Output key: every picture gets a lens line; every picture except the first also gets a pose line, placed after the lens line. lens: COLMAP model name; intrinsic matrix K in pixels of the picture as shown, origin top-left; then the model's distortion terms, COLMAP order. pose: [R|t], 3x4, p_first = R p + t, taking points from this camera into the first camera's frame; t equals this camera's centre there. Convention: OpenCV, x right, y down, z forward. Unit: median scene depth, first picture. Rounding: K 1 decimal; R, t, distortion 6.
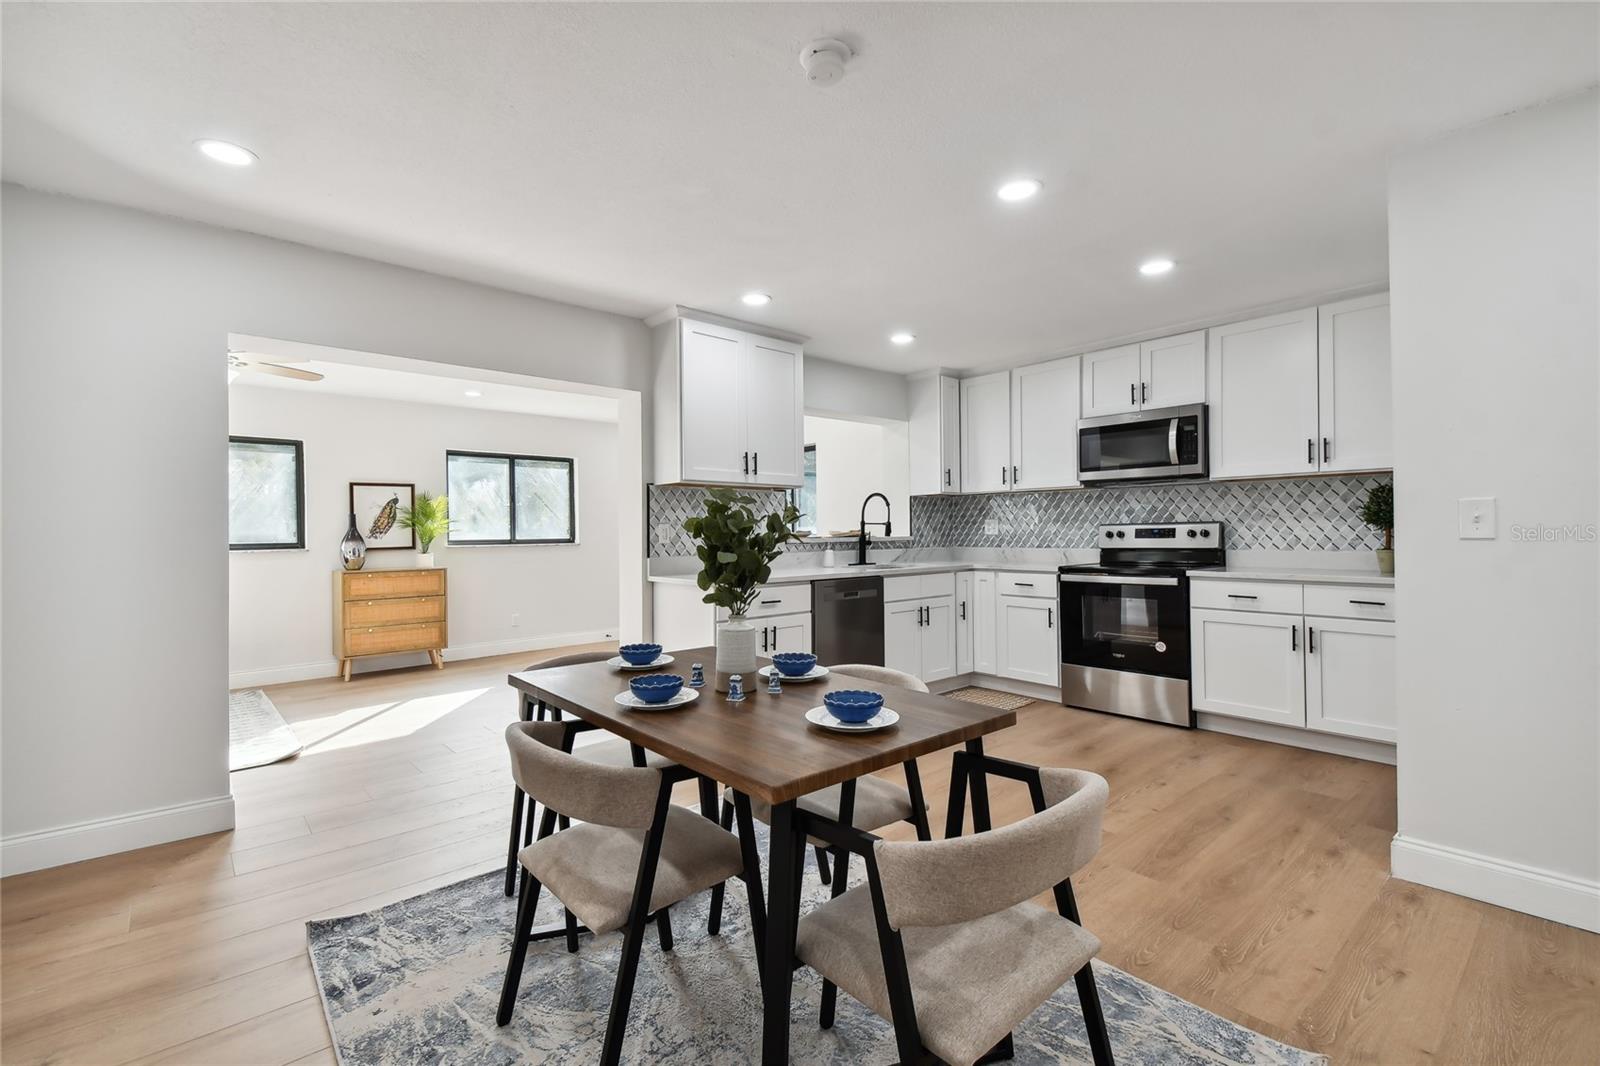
lens RADIAL K [[711.0, 0, 795.4], [0, 711.0, 529.0], [0, 0, 1]] dist [0.046679, -0.025283]
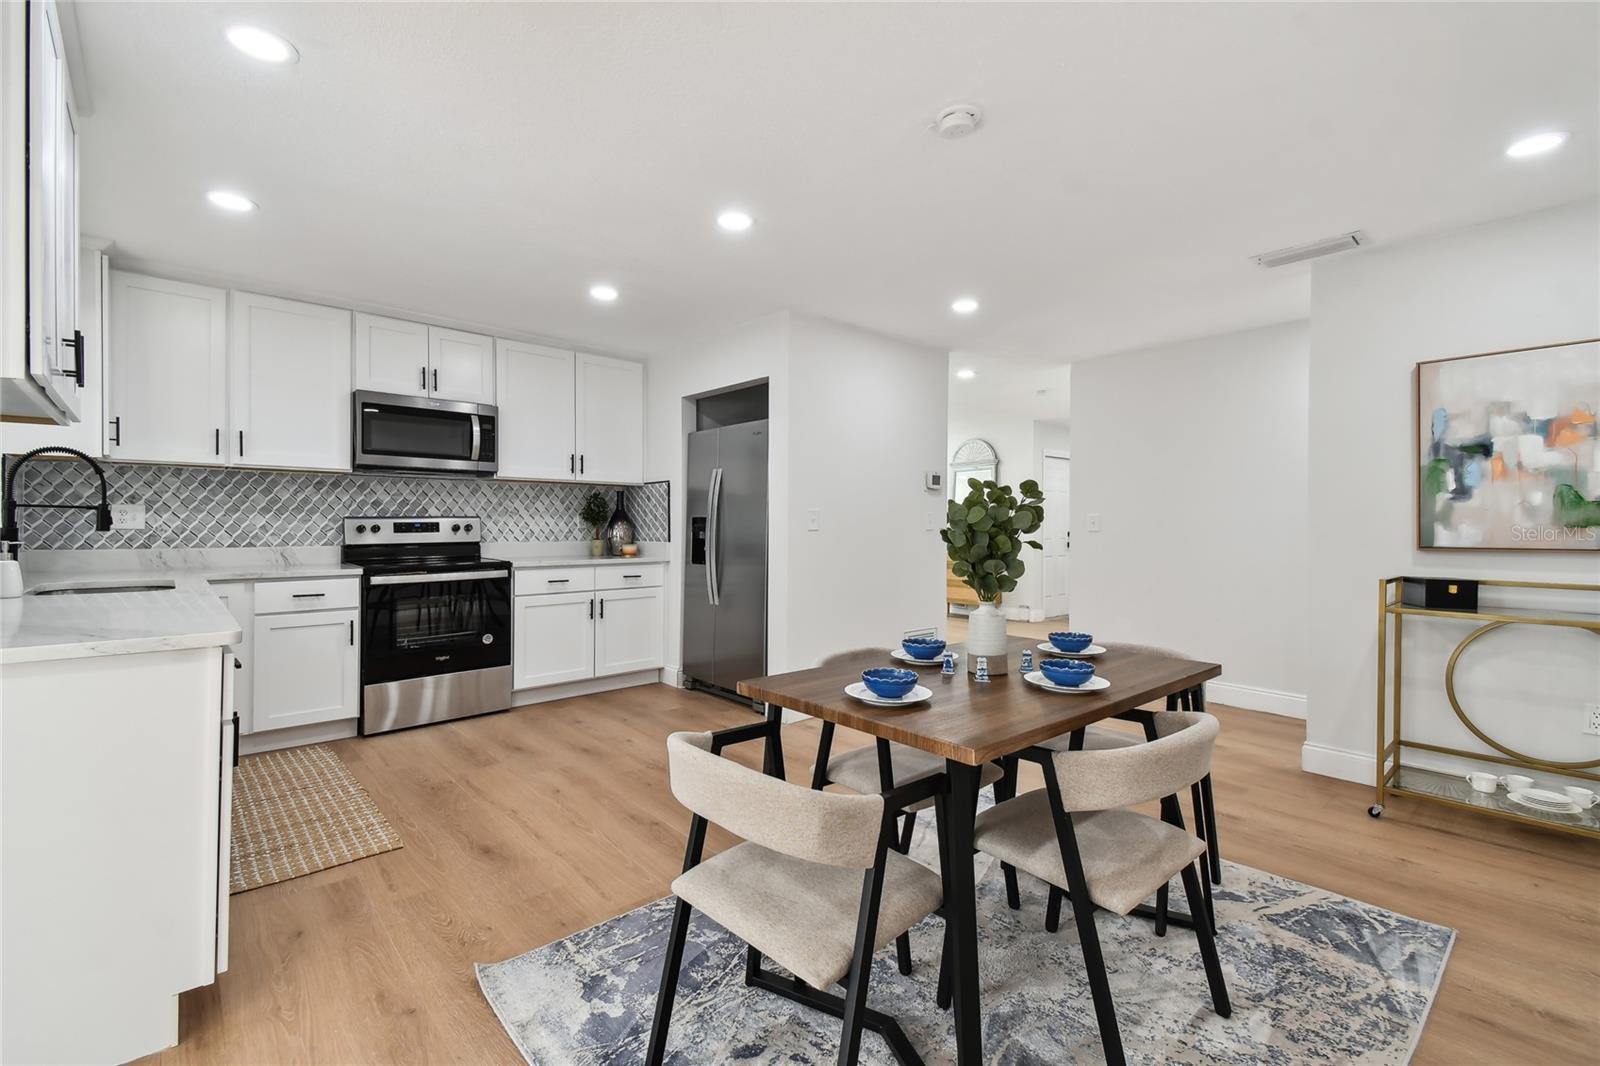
lens RADIAL K [[703.3, 0, 793.0], [0, 703.3, 526.0], [0, 0, 1]] dist [0.063291, -0.024267]
pose [[-0.007604, 0.007077, 0.999946, -0.445802], [-0.007221, 0.999948, -0.007132, 0.007139], [-0.999945, -0.007275, -0.007552, 0.508838]]
